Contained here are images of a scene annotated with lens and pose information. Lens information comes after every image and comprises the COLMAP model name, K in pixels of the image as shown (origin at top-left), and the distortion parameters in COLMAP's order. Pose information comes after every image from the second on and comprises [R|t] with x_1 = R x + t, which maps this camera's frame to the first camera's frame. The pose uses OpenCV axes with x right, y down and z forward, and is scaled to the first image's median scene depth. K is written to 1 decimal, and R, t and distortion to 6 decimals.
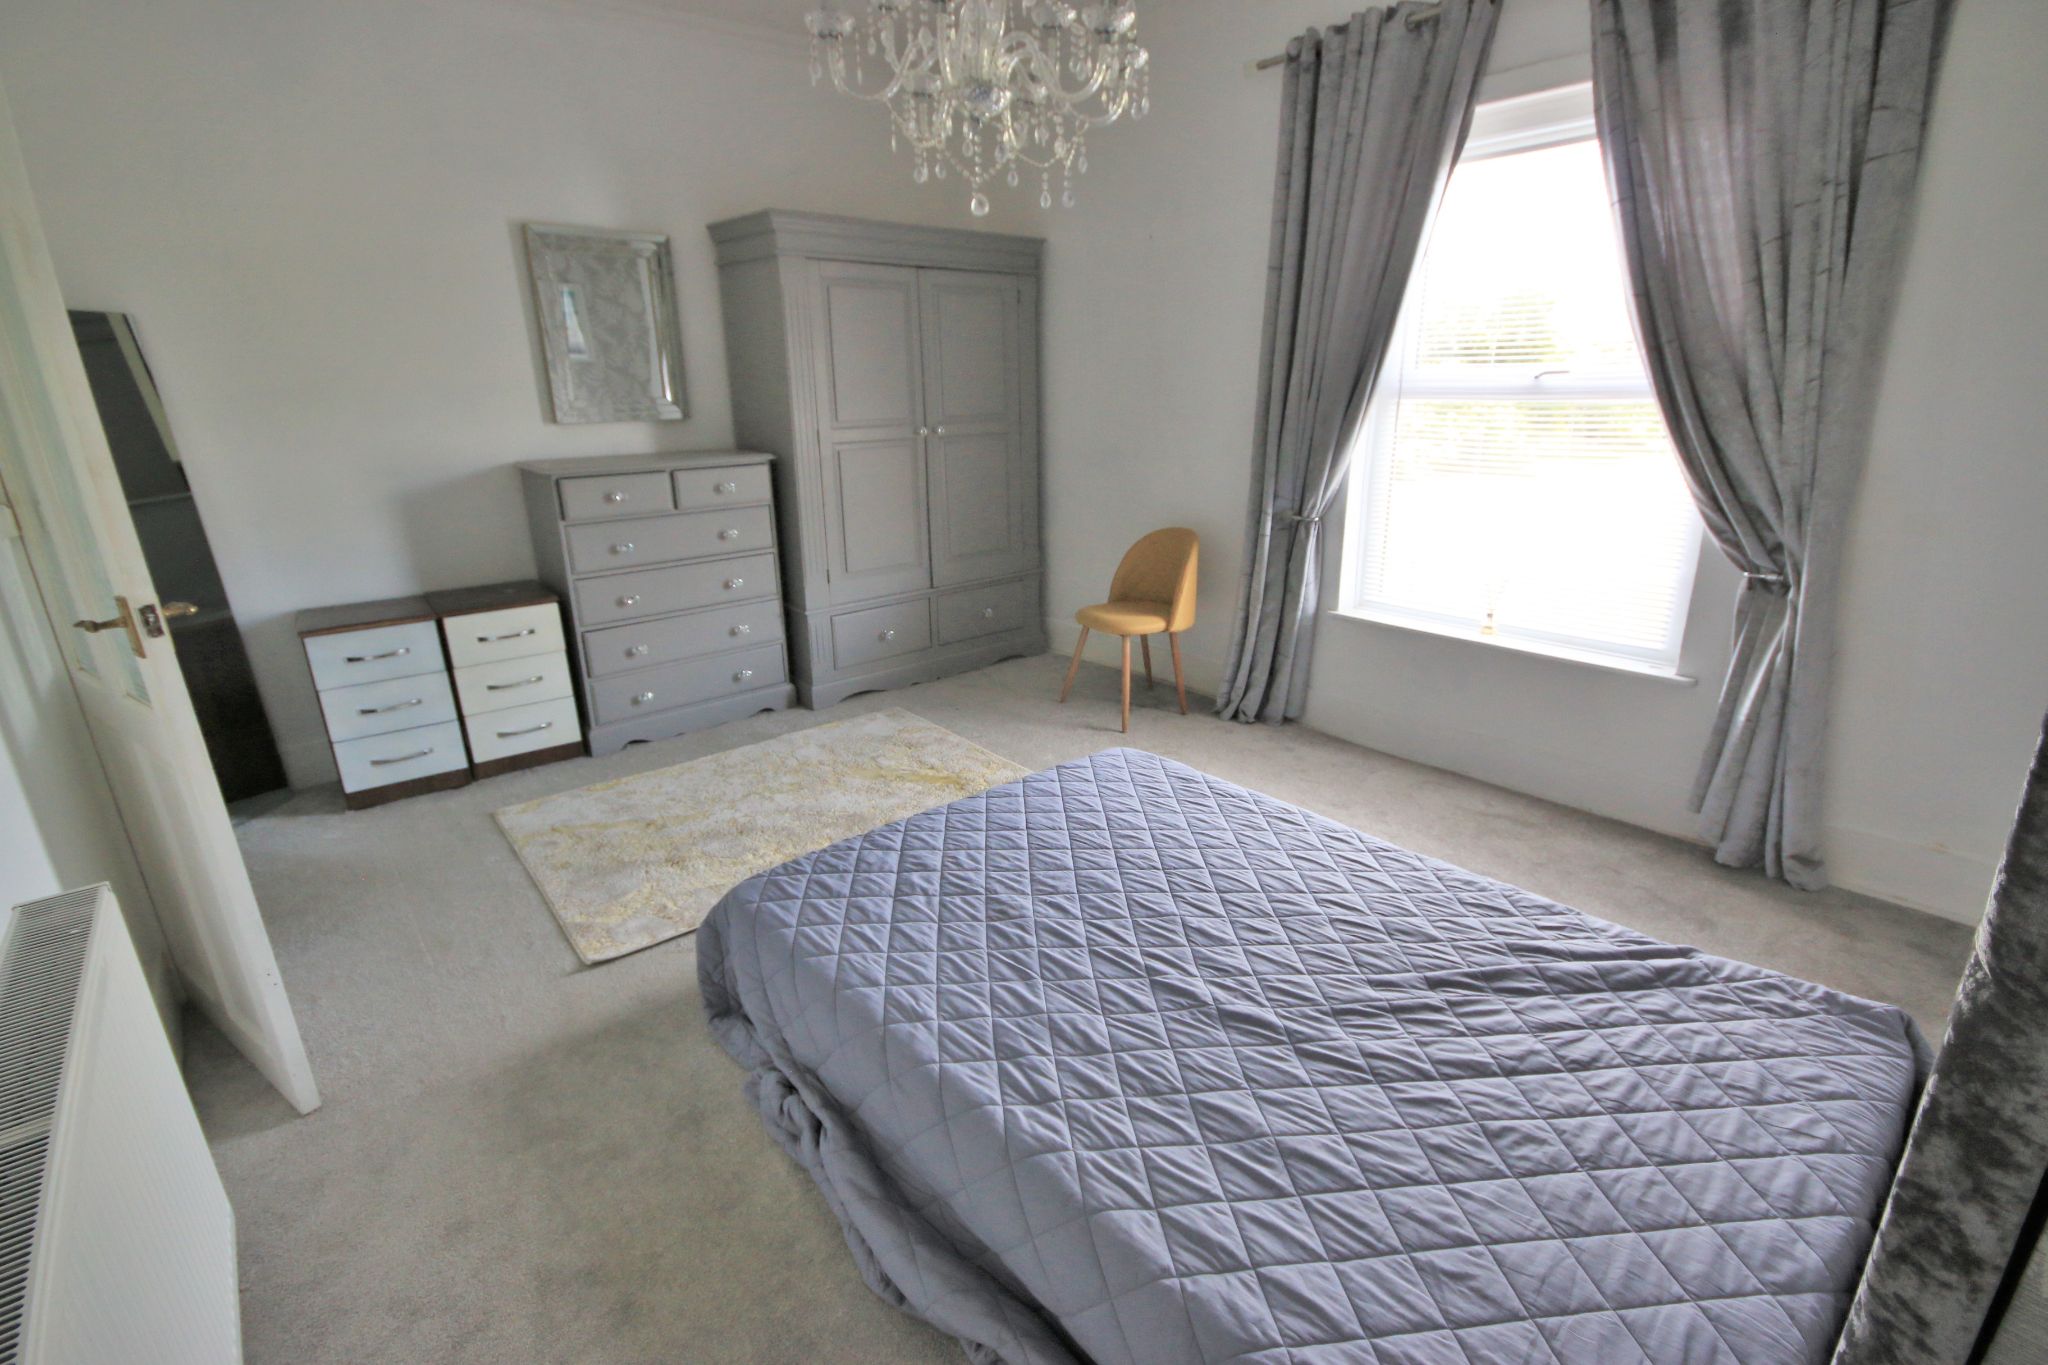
lens RADIAL K [[934.8, 0, 1023.7], [0, 934.8, 687.3], [0, 0, 1]] dist [0.003068, -0.007860]
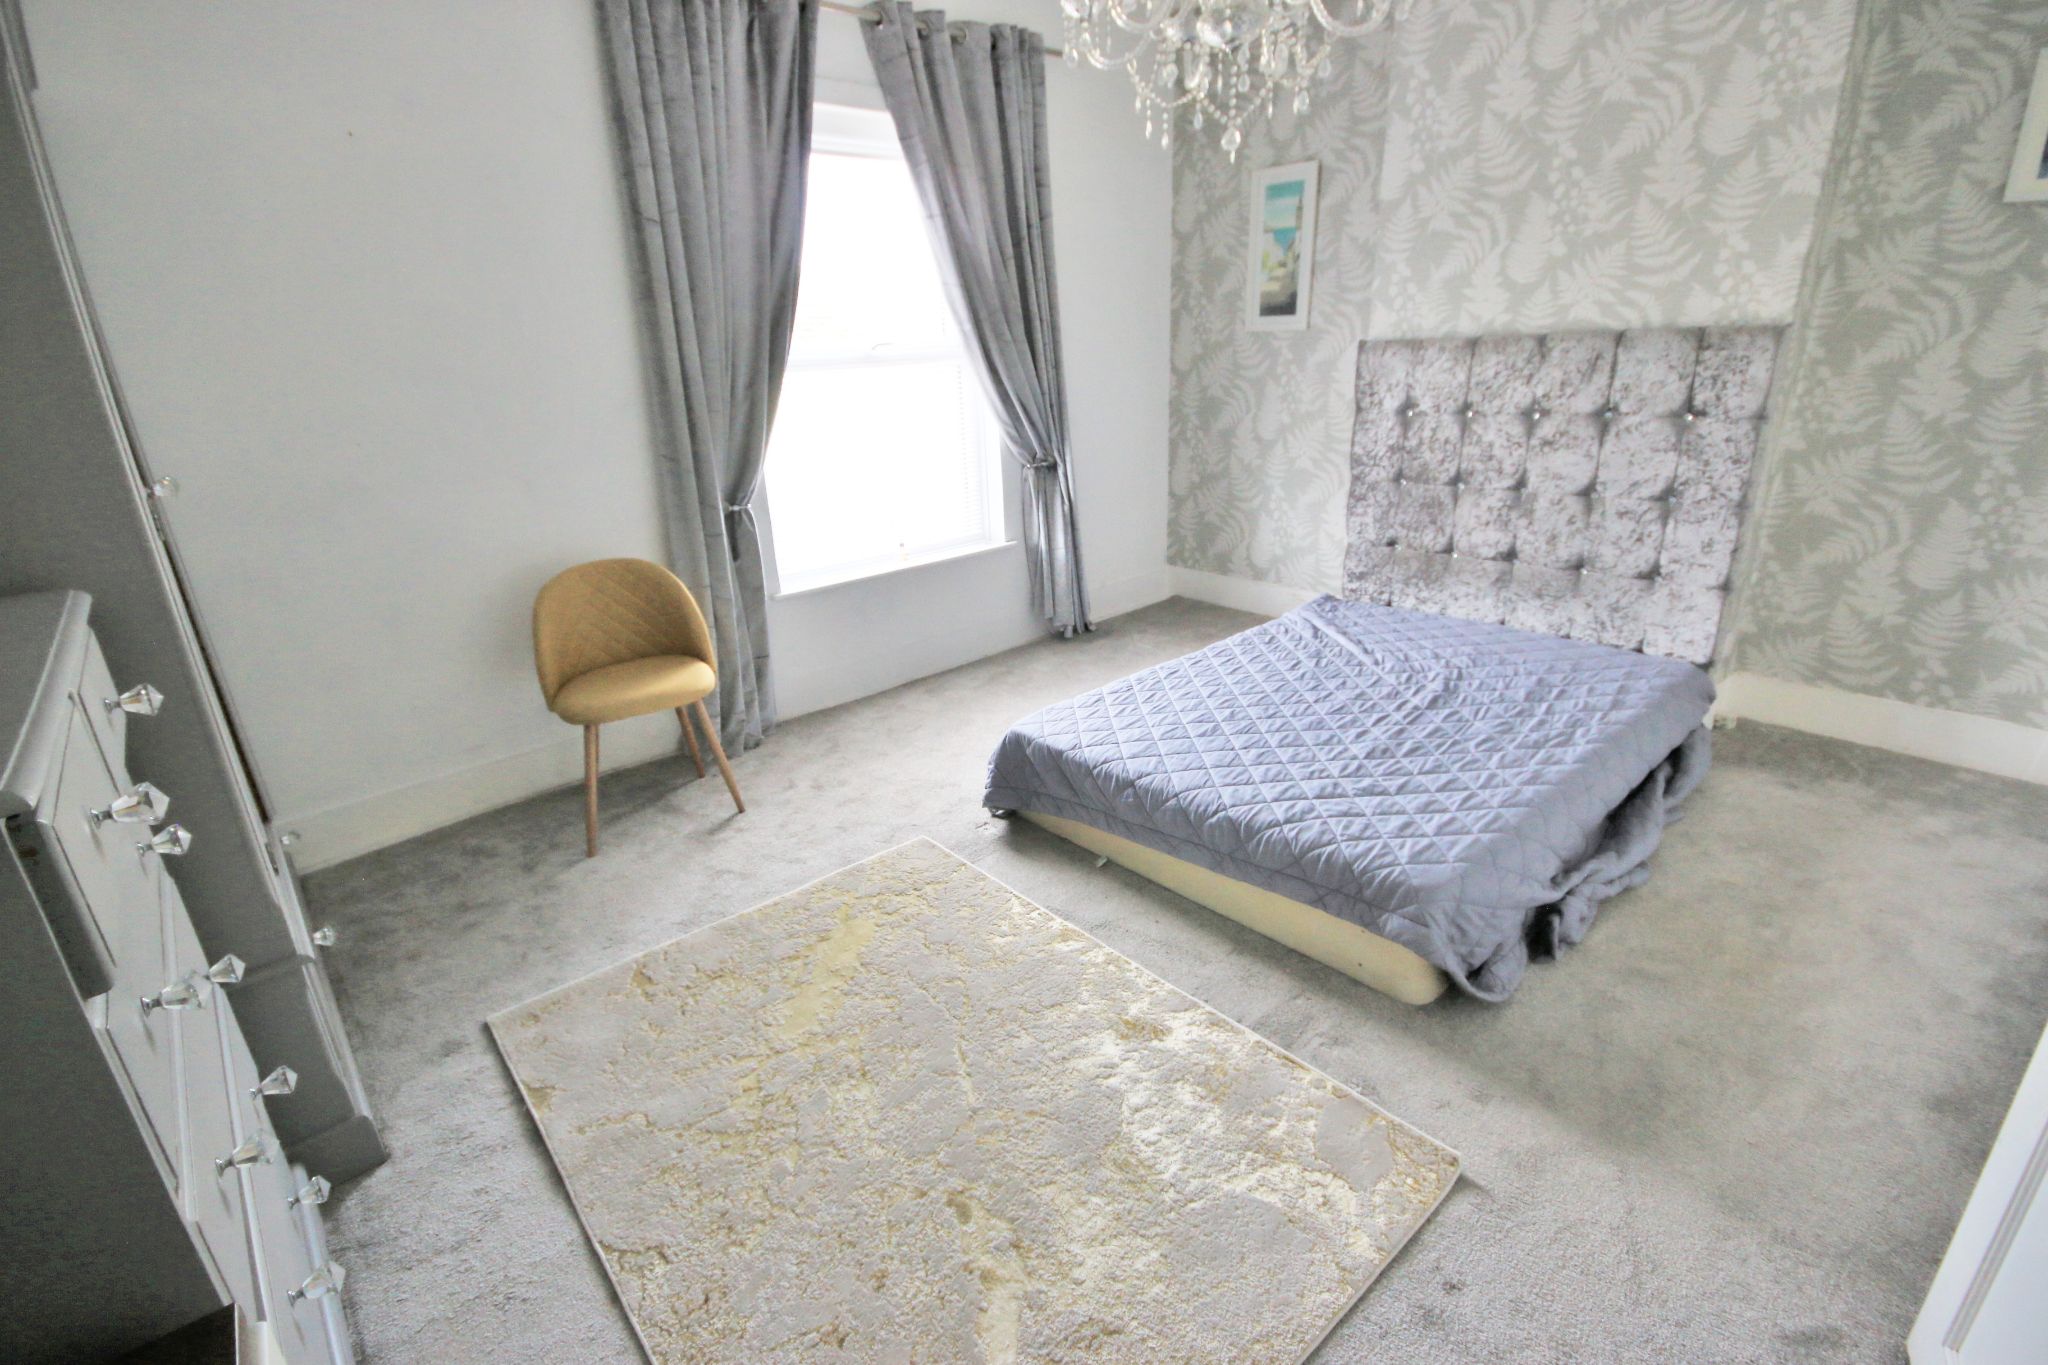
lens RADIAL K [[934.8, 0, 1024.5], [0, 934.8, 683.3], [0, 0, 1]] dist [0.003068, -0.007860]
pose [[-0.019786, -0.330730, 0.943518, -1.148980], [0.356404, 0.879373, 0.315719, -0.399203], [-0.934122, 0.342520, 0.100474, 1.283140]]
